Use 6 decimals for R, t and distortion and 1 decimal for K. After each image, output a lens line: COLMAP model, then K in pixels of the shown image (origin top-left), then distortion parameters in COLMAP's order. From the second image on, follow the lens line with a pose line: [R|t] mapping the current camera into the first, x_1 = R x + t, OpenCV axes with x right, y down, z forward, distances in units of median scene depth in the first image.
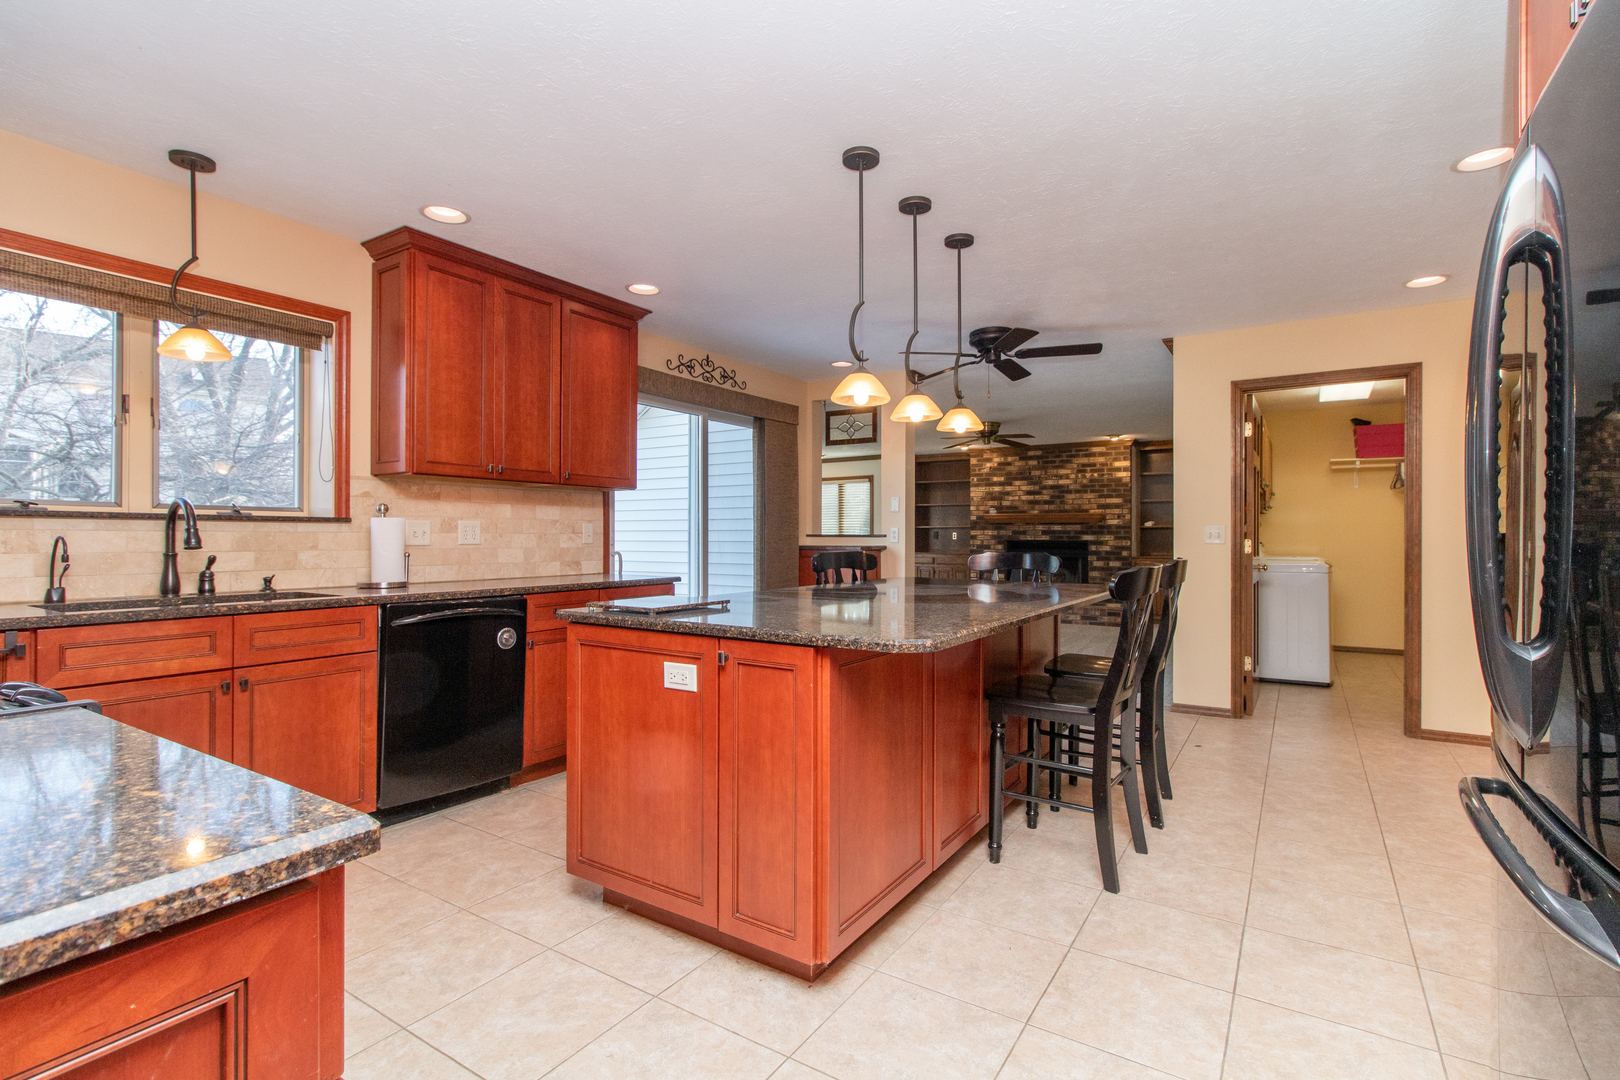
lens RADIAL K [[777.2, 0, 803.3], [0, 777.2, 526.0], [0, 0, 1]] dist [-0.003740, -0.000153]
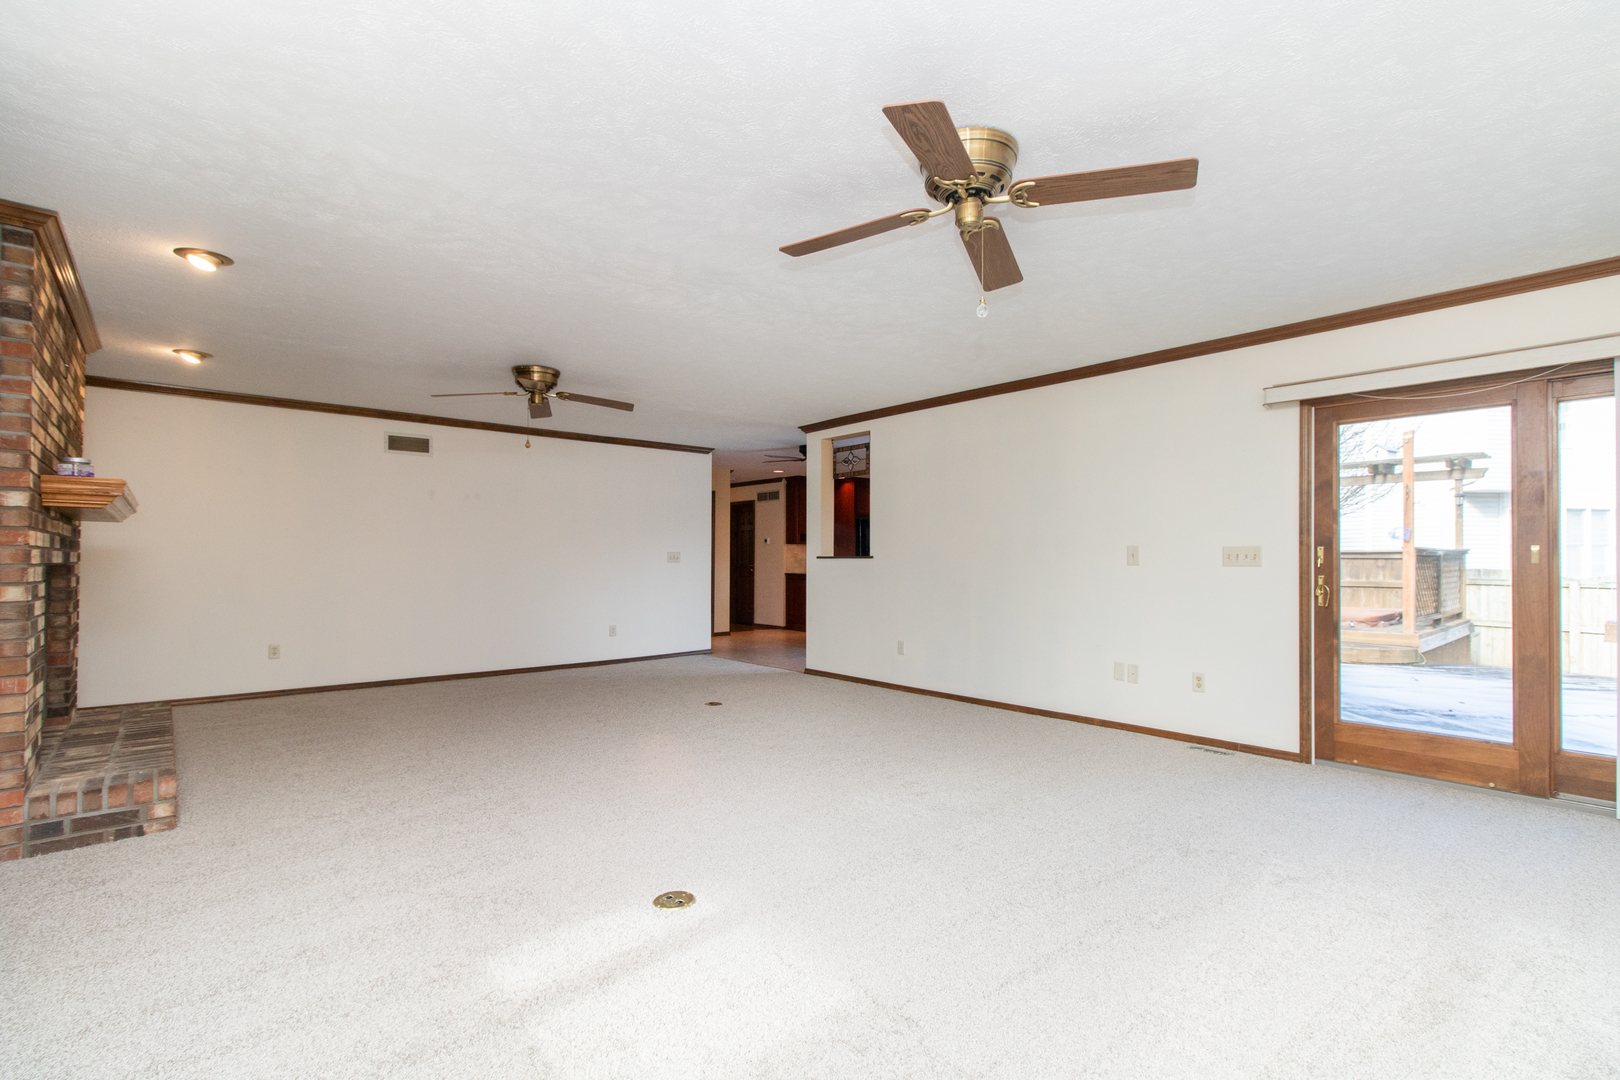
lens RADIAL K [[735.6, 0, 828.7], [0, 735.6, 549.4], [0, 0, 1]] dist [0.001454, 0.000267]
pose [[-0.971338, -0.000328, 0.237701, -0.105953], [-0.006679, 0.999642, -0.025915, 0.018211], [-0.237608, -0.026760, -0.970993, 1.274386]]
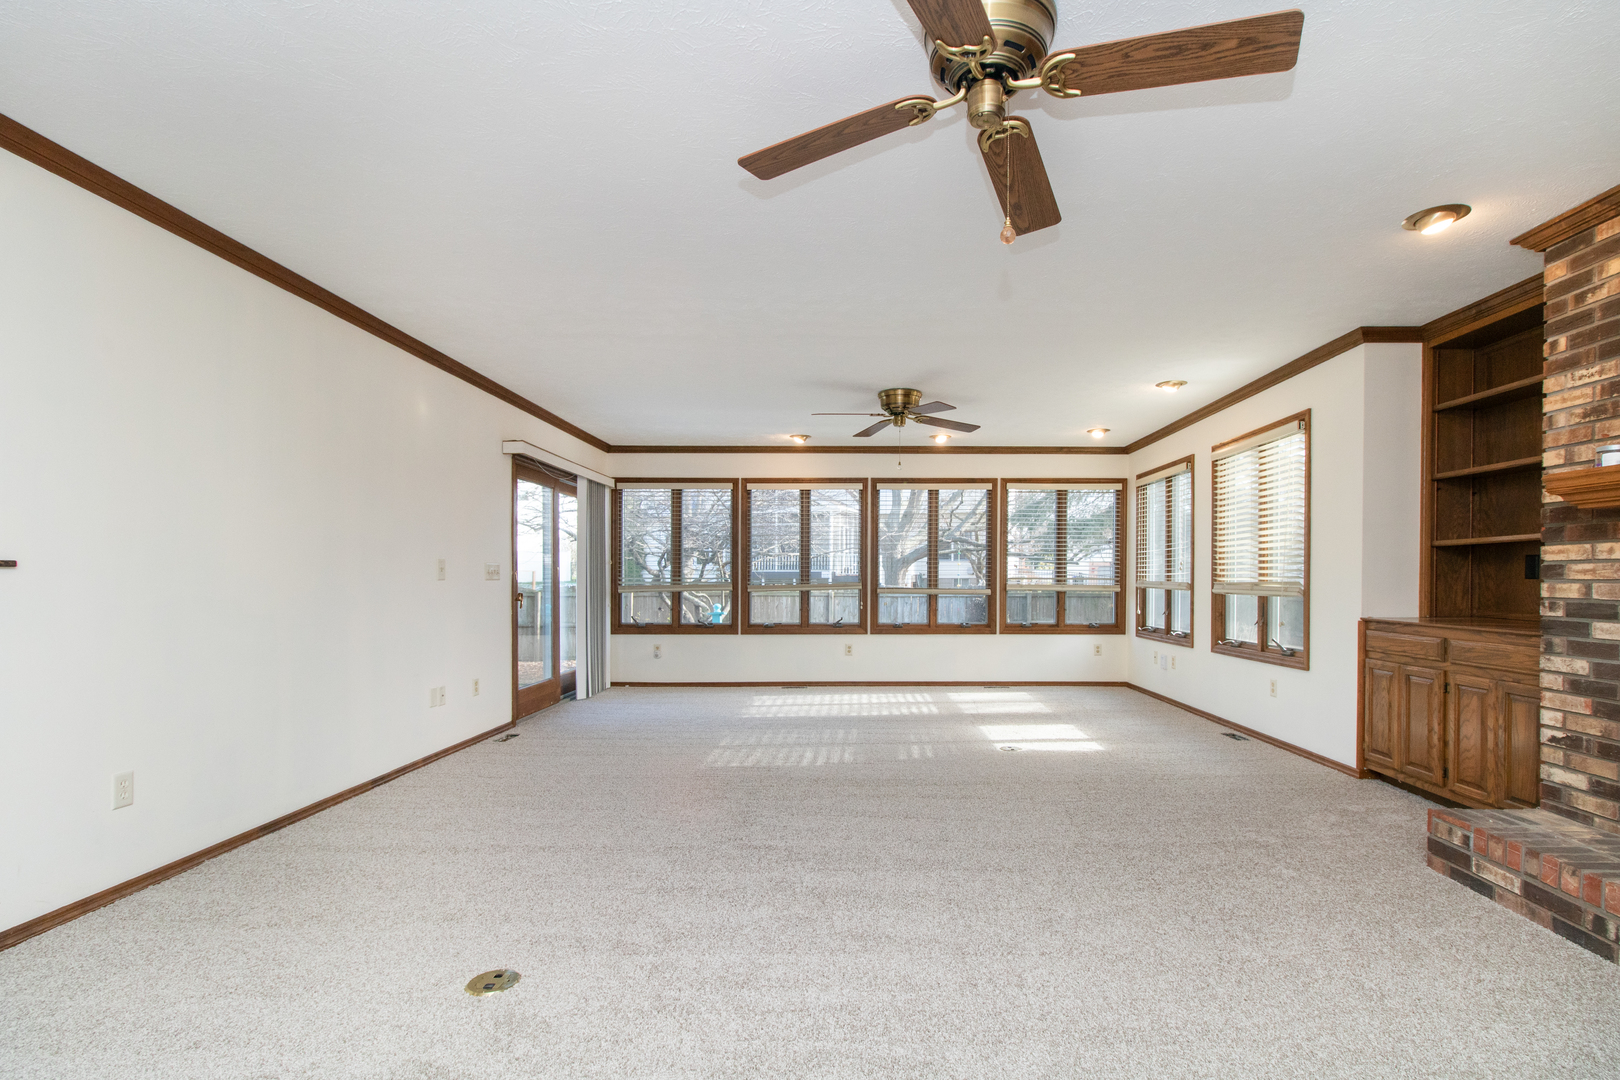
lens RADIAL K [[768.0, 0, 842.5], [0, 768.0, 585.4], [0, 0, 1]] dist [-0.000361, 0.000138]
pose [[0.542405, 0.006854, -0.840089, 0.330201], [0.010654, 0.999830, 0.015036, 0.013800], [0.840049, -0.017106, 0.542240, 0.722472]]
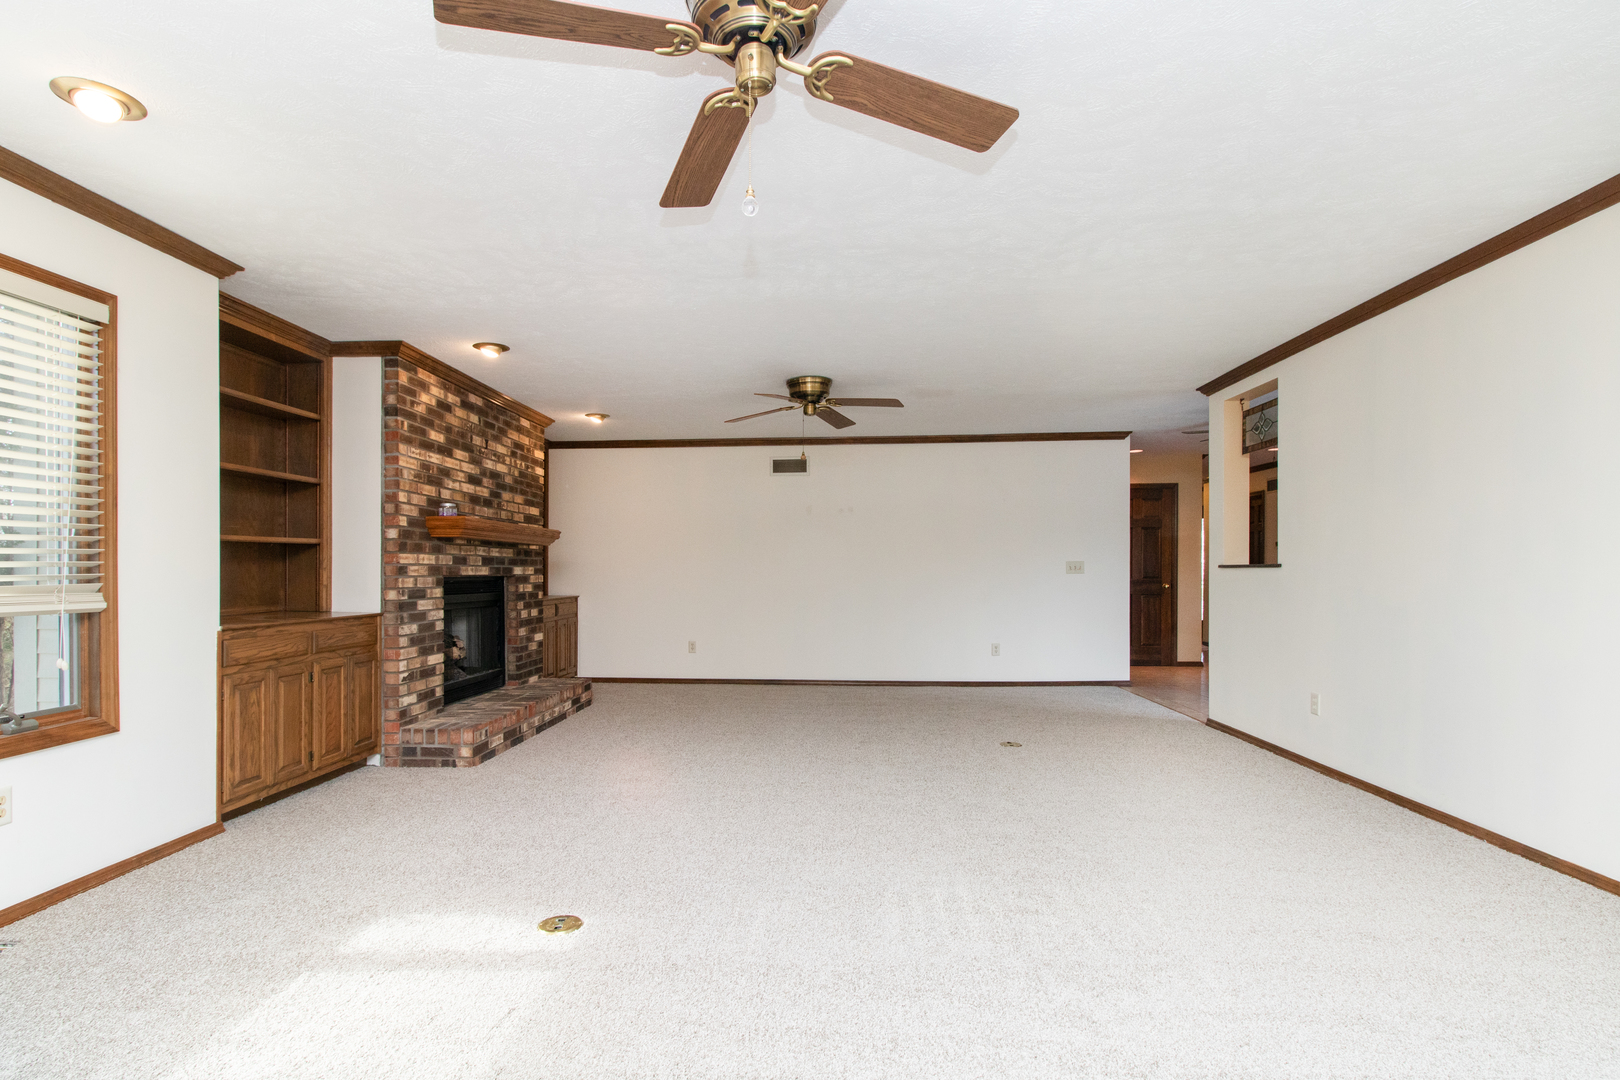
lens RADIAL K [[788.3, 0, 794.3], [0, 788.3, 569.0], [0, 0, 1]] dist [-0.000187, 0.000133]
pose [[-0.512794, 0.001468, 0.858510, -0.245573], [-0.008848, 0.999936, -0.006995, 0.015991], [-0.858466, -0.011183, -0.512748, 1.122139]]
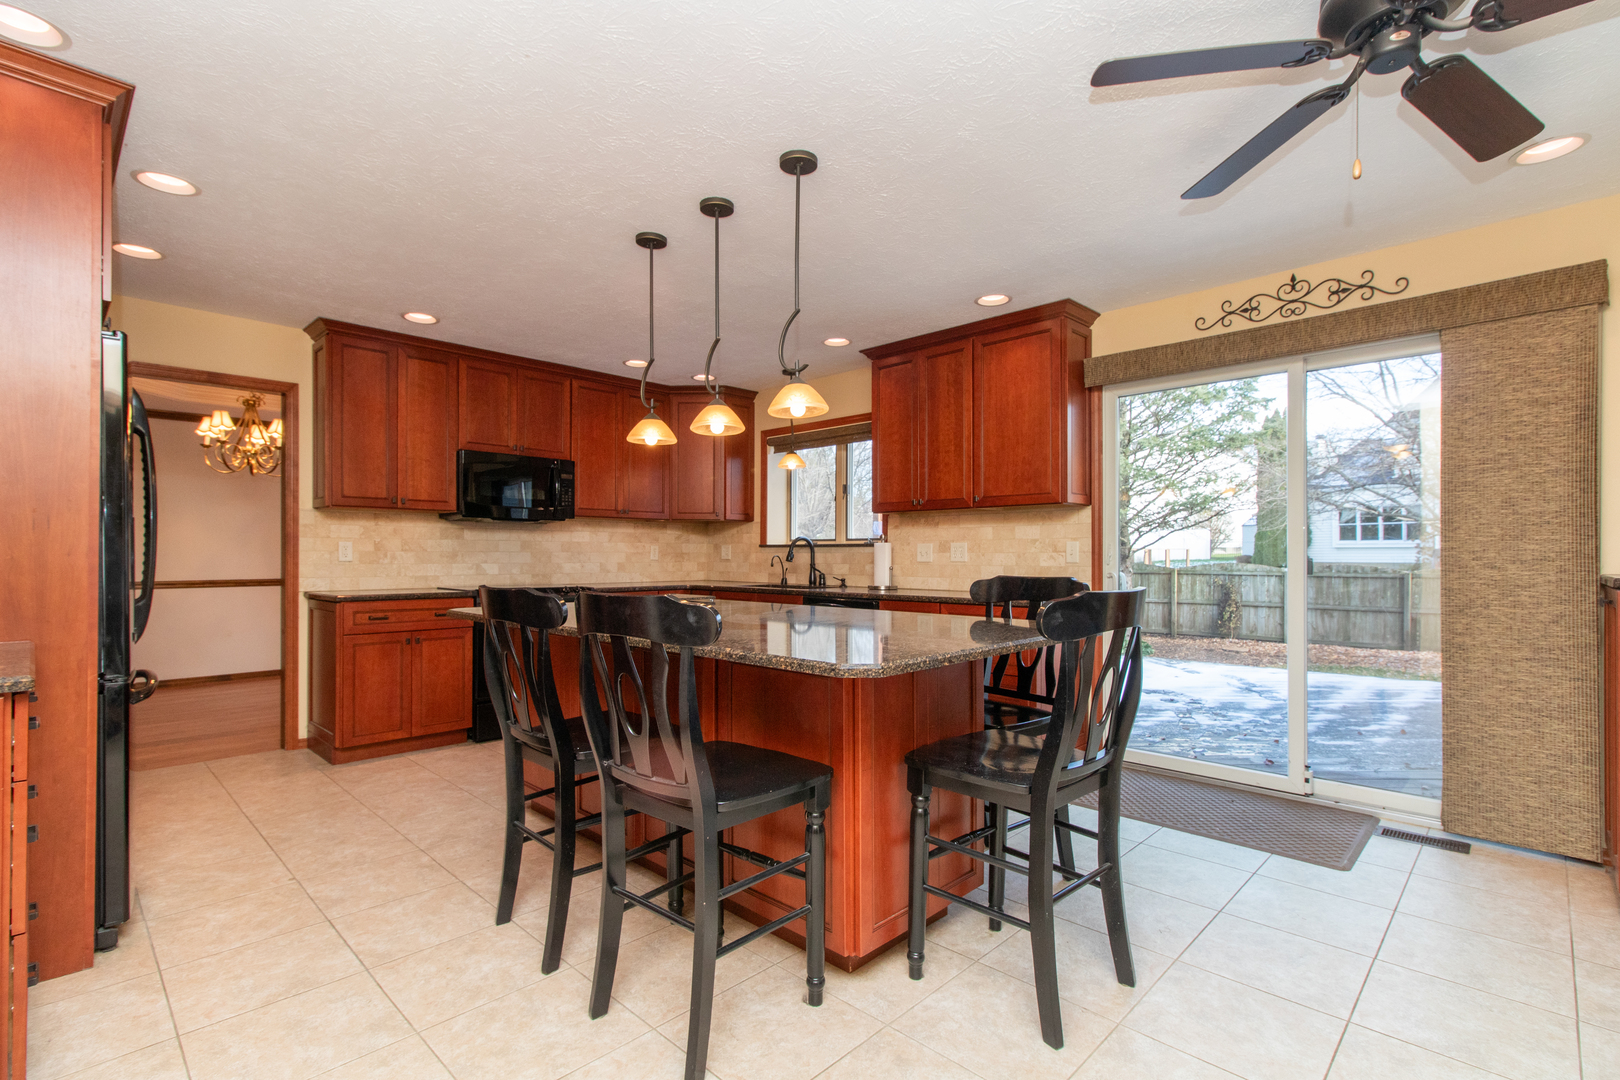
lens RADIAL K [[743.6, 0, 813.4], [0, 743.6, 548.7], [0, 0, 1]] dist [0.017839, 0.000101]
pose [[-0.201828, -0.010438, -0.979365, 0.298008], [0.012811, 0.999830, -0.013296, 0.005873], [0.979337, -0.015230, -0.201660, 0.383835]]
